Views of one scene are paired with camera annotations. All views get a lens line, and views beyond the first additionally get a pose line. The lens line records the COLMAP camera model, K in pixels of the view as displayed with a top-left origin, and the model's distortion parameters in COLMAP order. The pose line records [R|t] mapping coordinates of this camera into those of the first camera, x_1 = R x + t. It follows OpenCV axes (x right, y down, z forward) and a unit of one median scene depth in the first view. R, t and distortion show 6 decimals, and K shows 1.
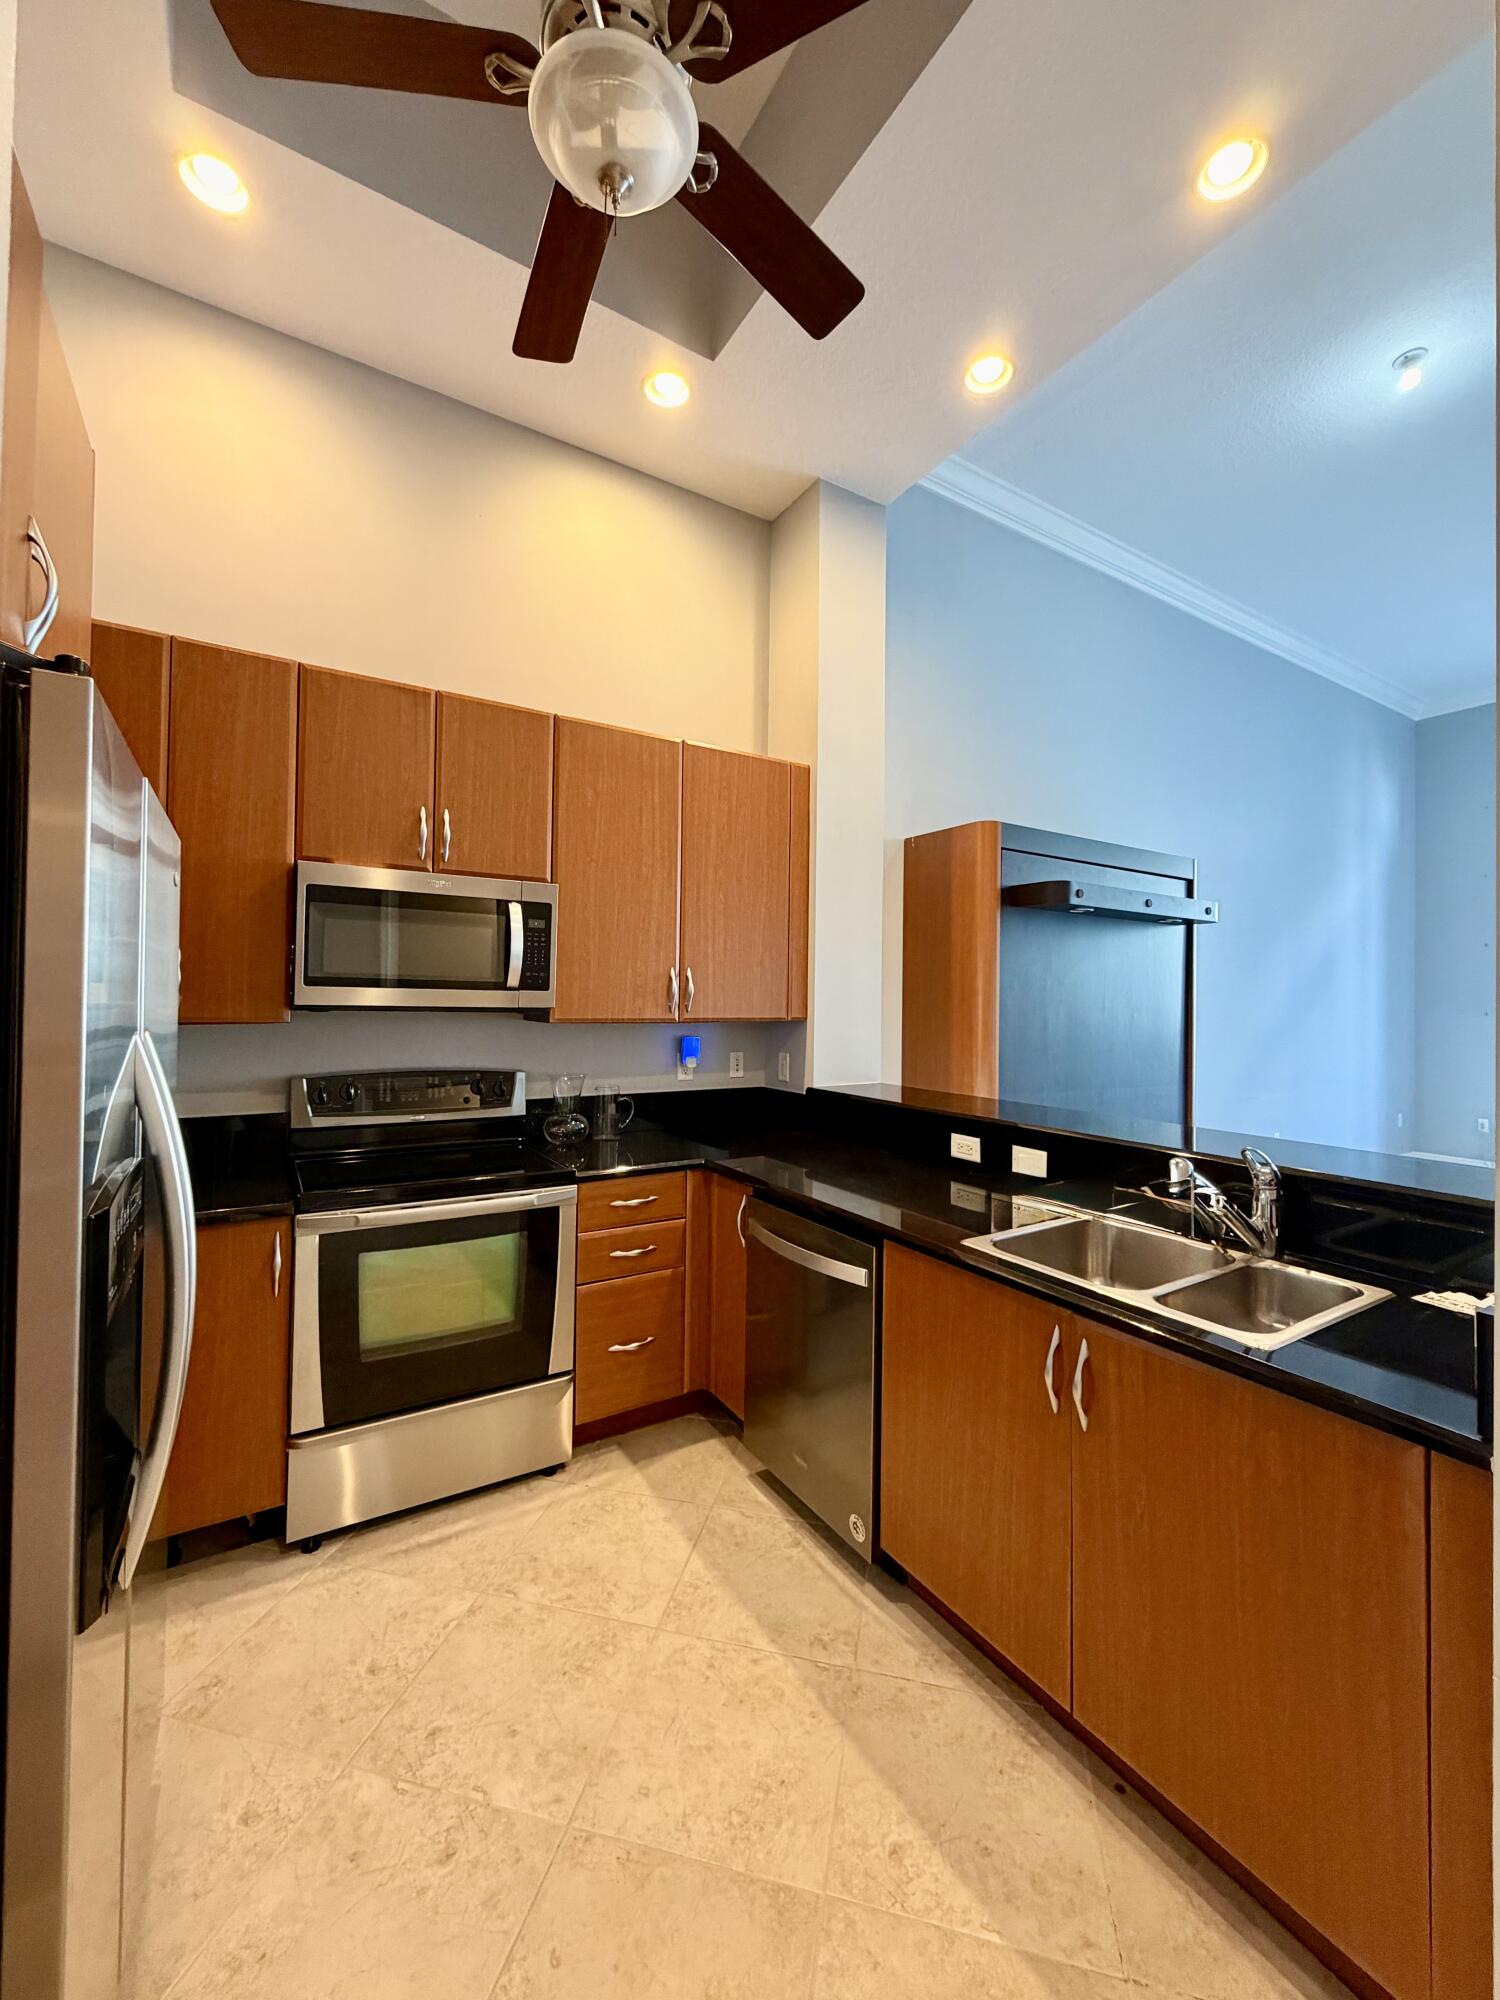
lens RADIAL K [[823.9, 0, 750.3], [0, 823.9, 993.4], [0, 0, 1]] dist [0.000566, 0.000432]
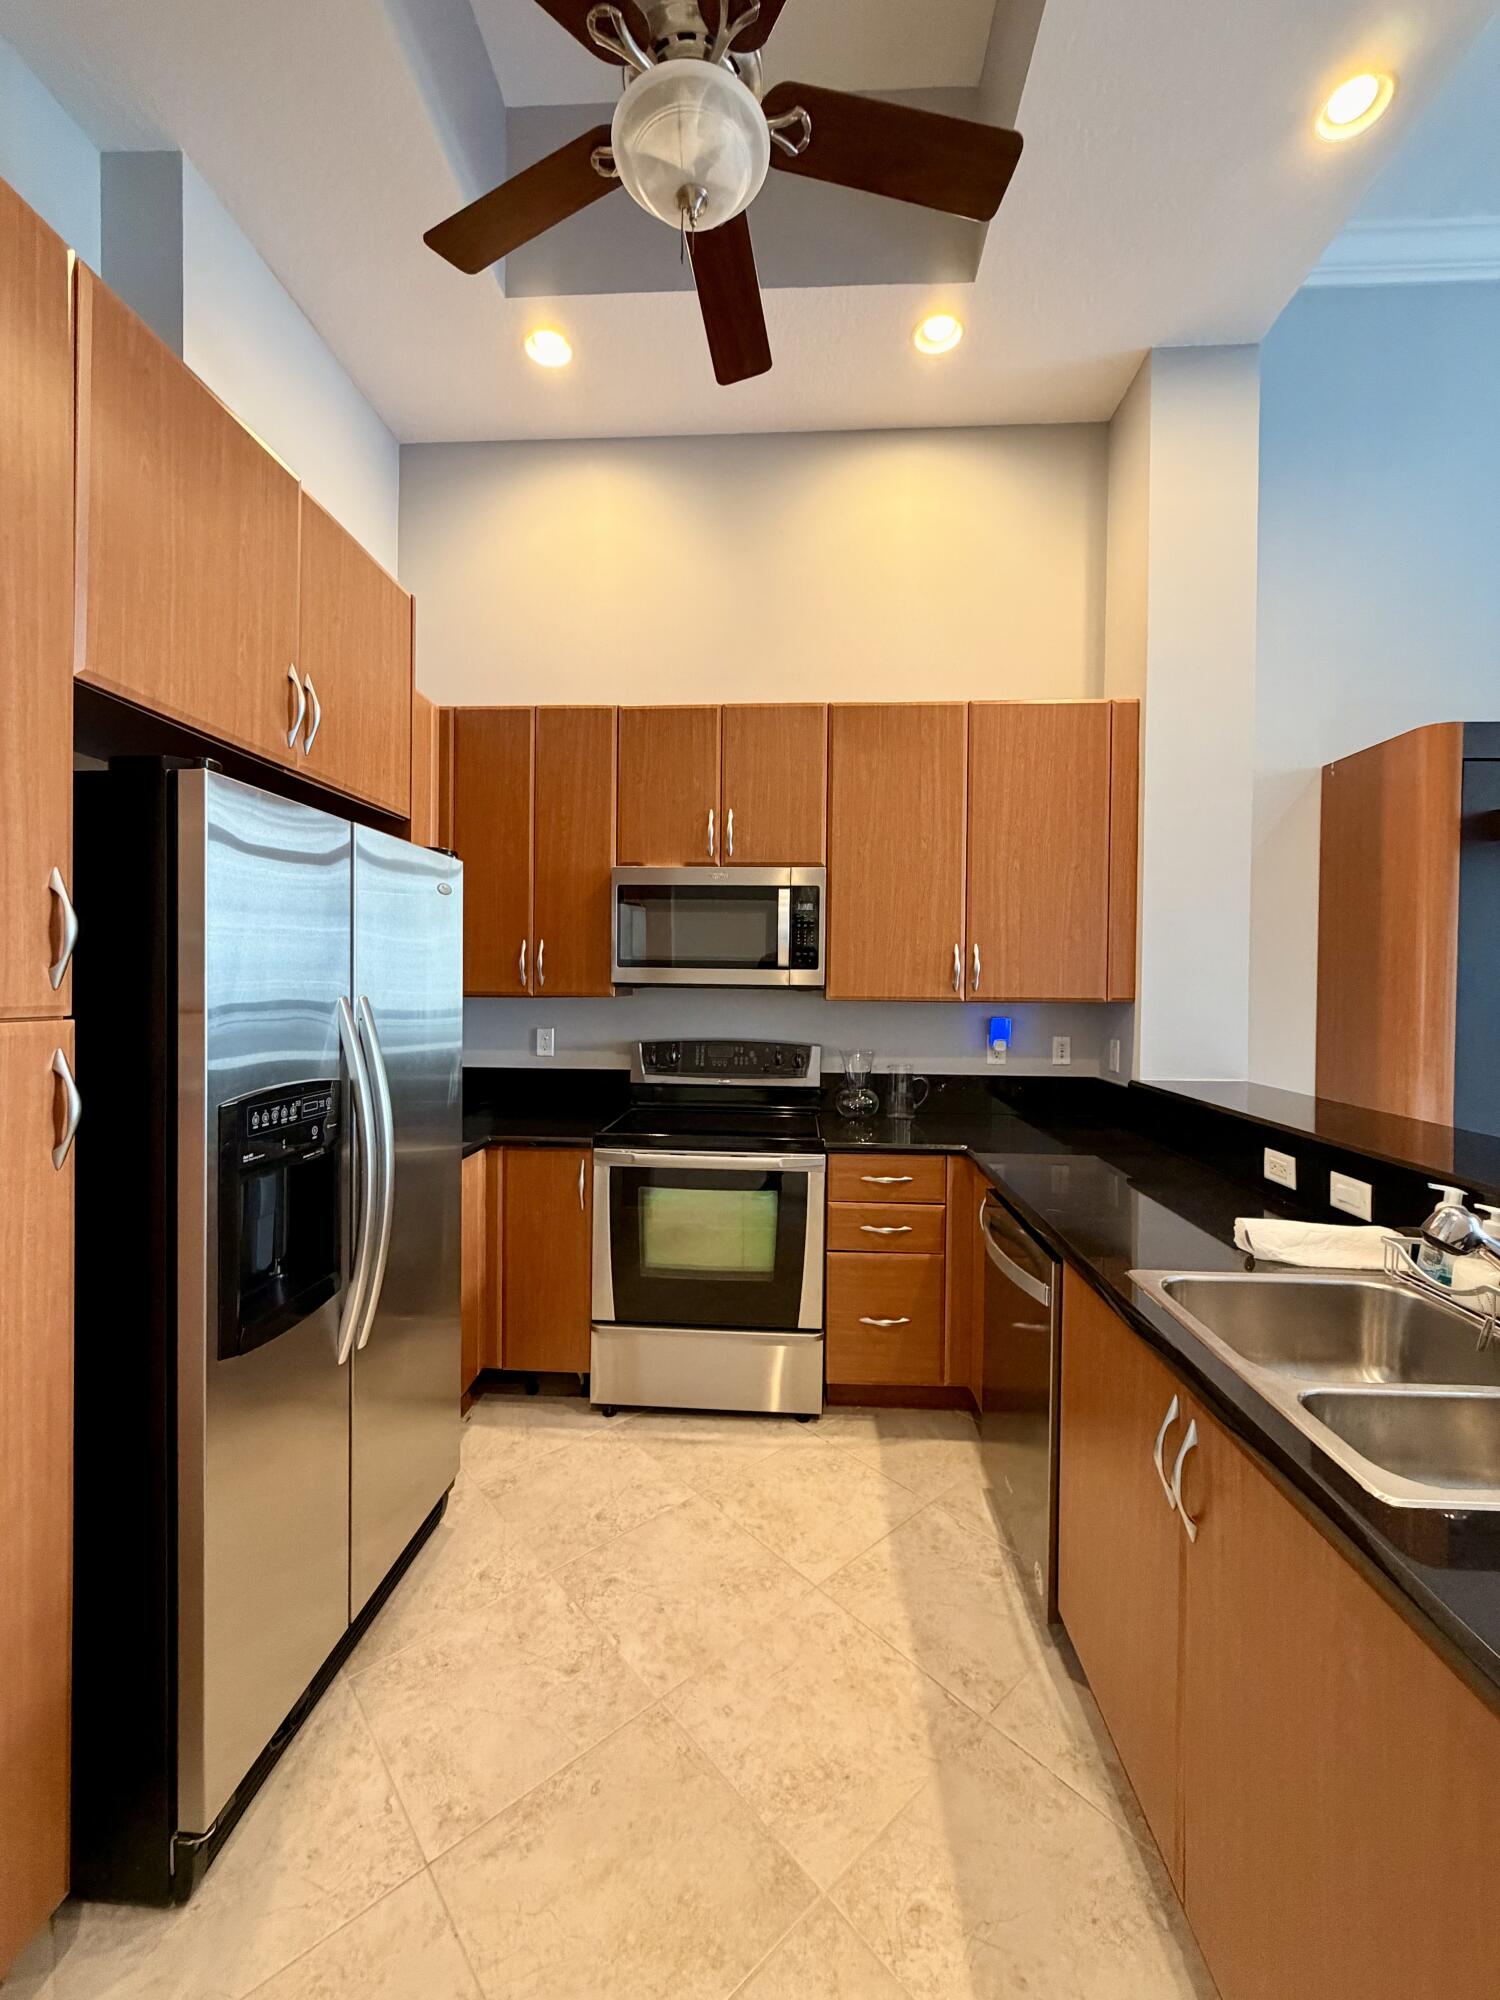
lens RADIAL K [[823.9, 0, 750.3], [0, 823.9, 993.4], [0, 0, 1]] dist [0.000566, 0.000432]
pose [[0.809088, 0.004106, -0.587674, 0.334326], [0.007126, 0.999834, 0.016798, 0.010000], [0.587645, -0.017779, 0.808924, 0.105942]]
